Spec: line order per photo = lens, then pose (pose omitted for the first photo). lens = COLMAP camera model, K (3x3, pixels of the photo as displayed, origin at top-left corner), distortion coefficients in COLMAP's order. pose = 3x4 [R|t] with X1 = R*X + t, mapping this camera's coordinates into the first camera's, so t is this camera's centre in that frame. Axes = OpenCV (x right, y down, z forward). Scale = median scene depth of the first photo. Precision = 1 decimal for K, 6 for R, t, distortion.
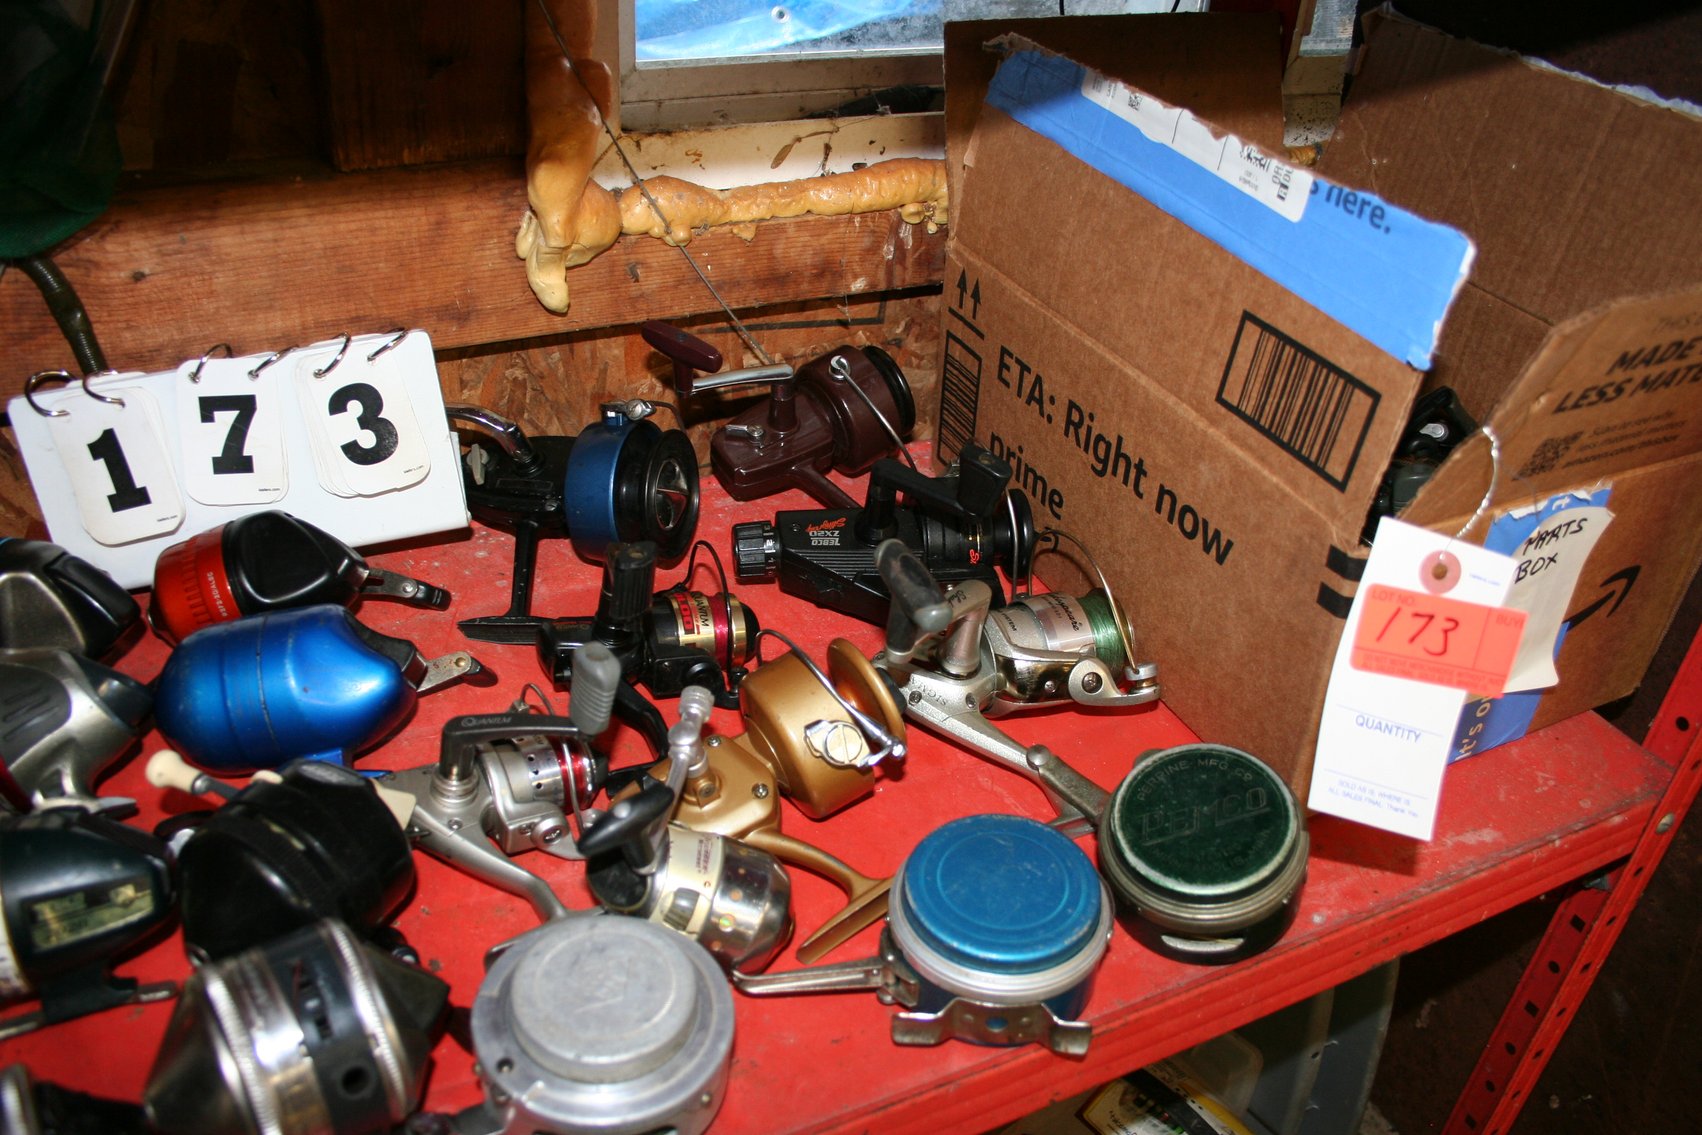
lens RADIAL K [[1403.7, 0, 856.2], [0, 1403.7, 597.5], [0, 0, 1]] dist [-0.157829, 0.128087]
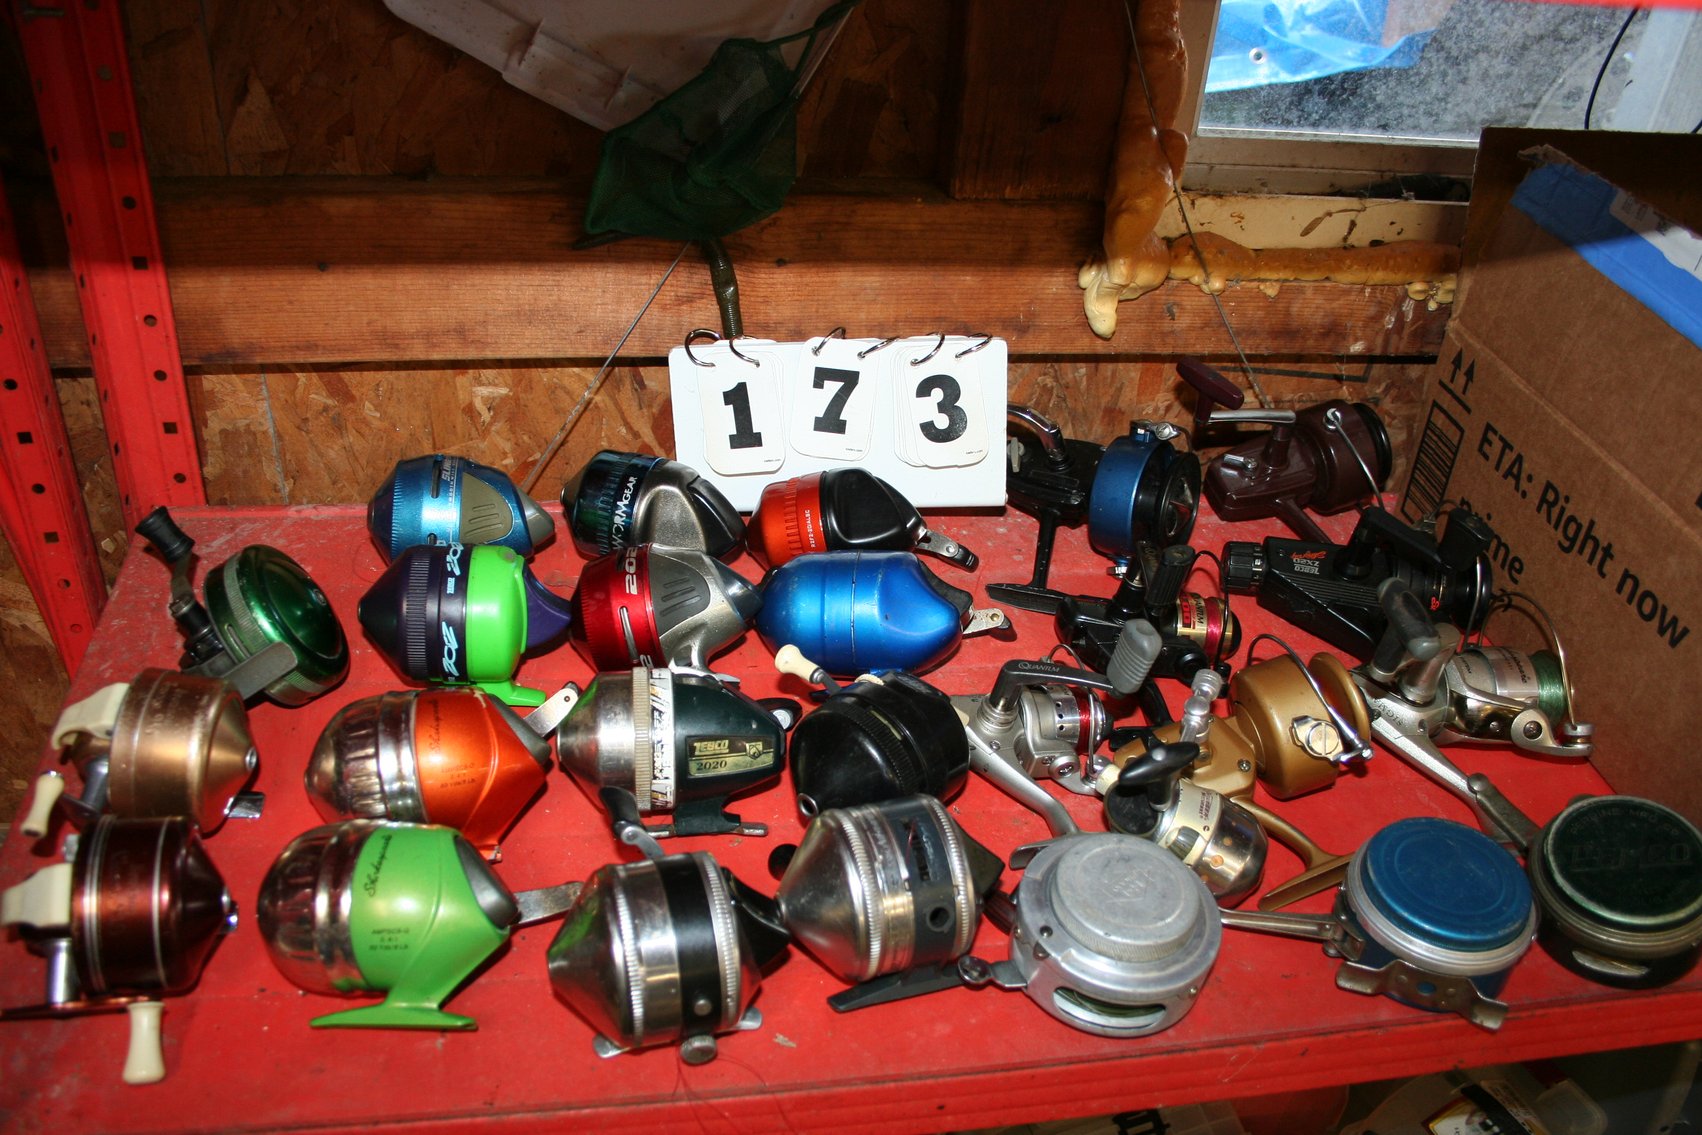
lens RADIAL K [[1403.7, 0, 856.2], [0, 1403.7, 597.5], [0, 0, 1]] dist [-0.157829, 0.128087]
pose [[0.957042, 0.169342, -0.235360, -0.115661], [-0.169225, 0.985357, 0.020850, 0.024252], [0.235444, 0.019875, 0.971685, -0.208013]]
